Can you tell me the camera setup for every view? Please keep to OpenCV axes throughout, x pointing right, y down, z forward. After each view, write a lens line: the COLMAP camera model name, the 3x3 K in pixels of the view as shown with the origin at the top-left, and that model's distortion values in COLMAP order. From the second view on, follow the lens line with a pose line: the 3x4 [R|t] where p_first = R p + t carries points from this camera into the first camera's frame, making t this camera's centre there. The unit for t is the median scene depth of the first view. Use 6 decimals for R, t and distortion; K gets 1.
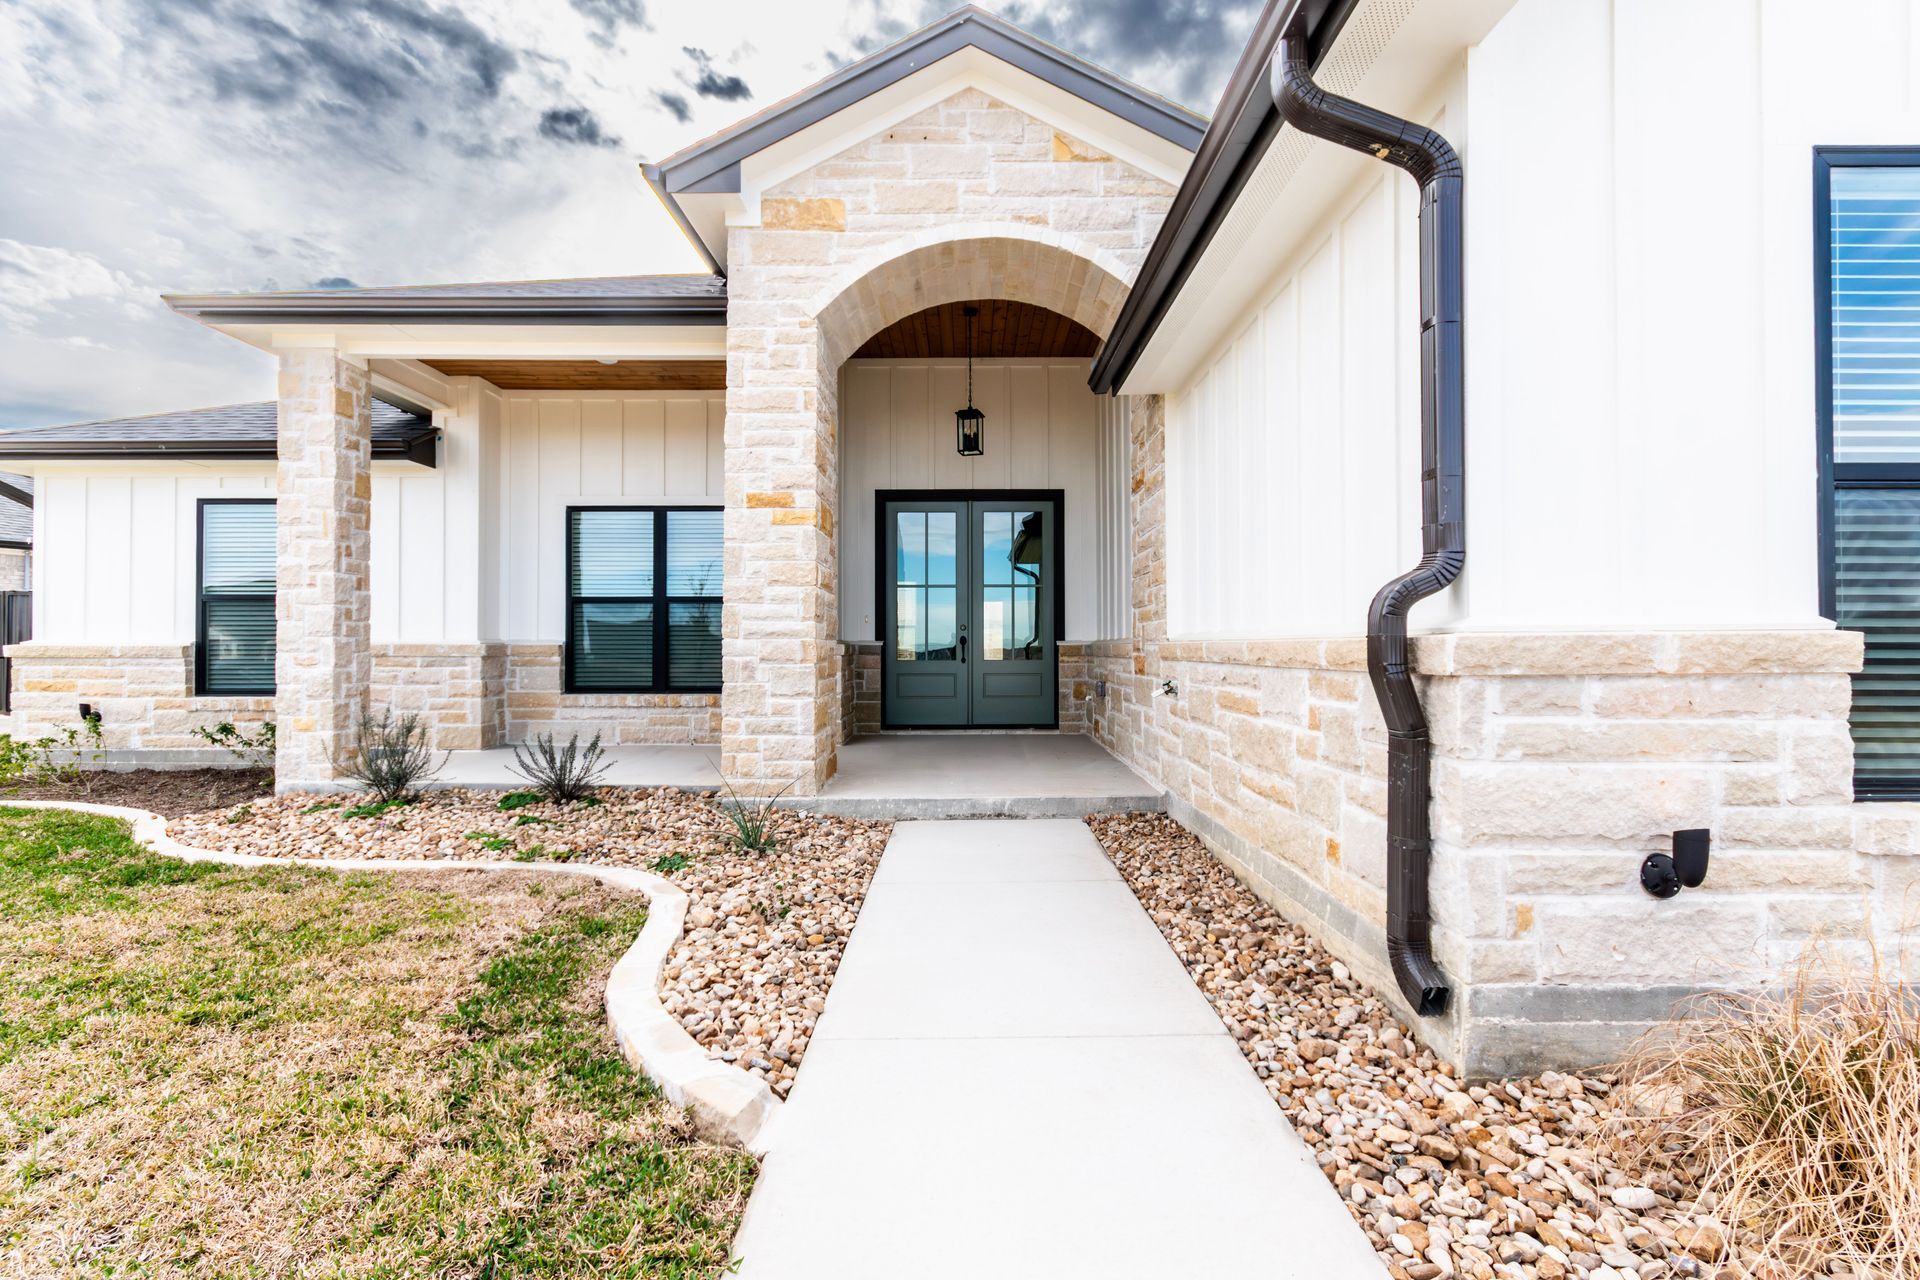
lens RADIAL K [[849.9, 0, 963.0], [0, 849.9, 635.3], [0, 0, 1]] dist [0.000351, 0.000711]
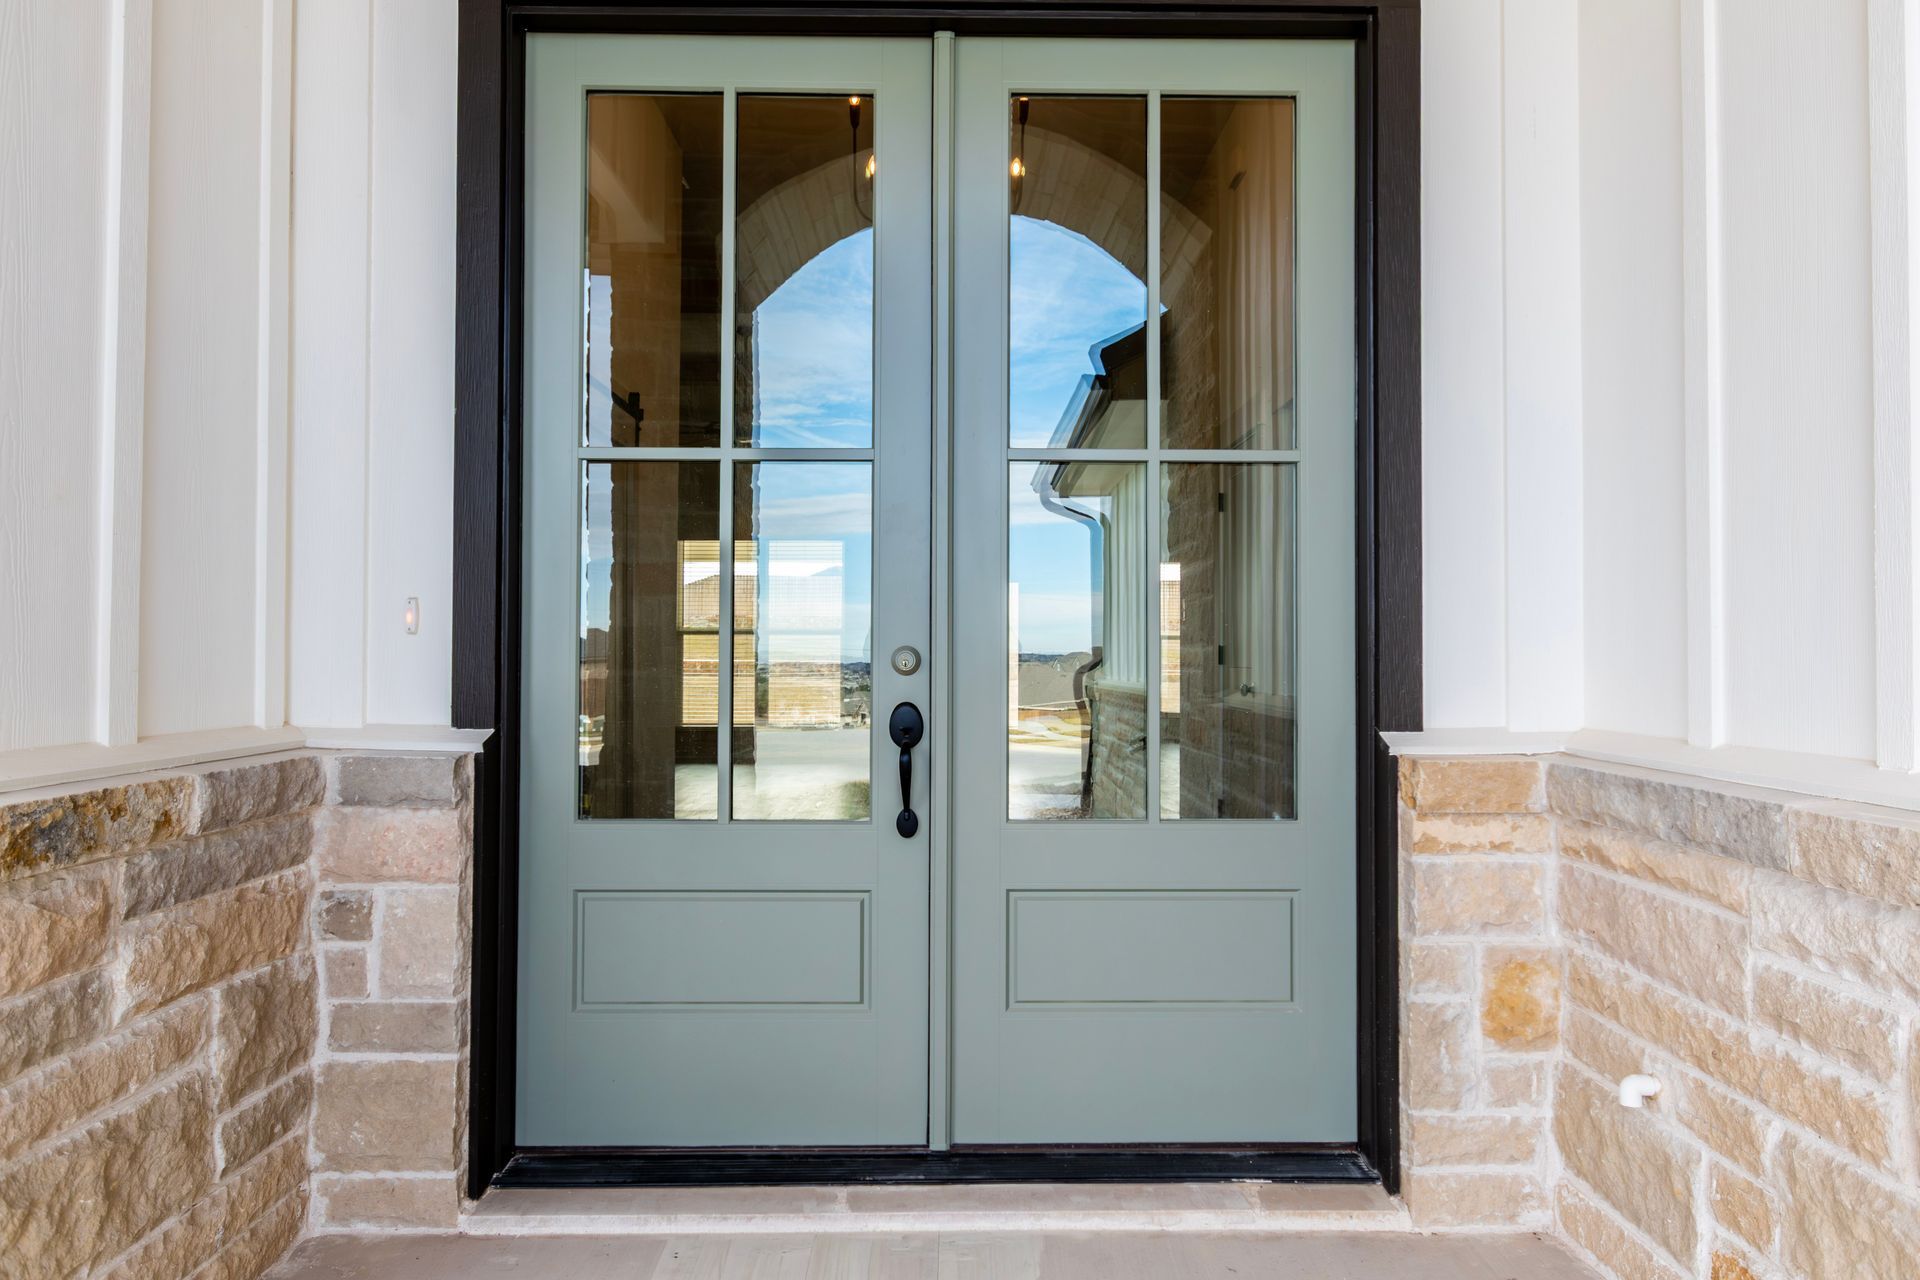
lens RADIAL K [[849.9, 0, 963.0], [0, 849.9, 635.3], [0, 0, 1]] dist [0.000351, 0.000711]
pose [[0.999899, 0.002971, 0.013903, 0.011100], [-0.002937, 0.999993, -0.002487, -0.014800], [-0.013910, 0.002446, 0.999900, 0.810359]]
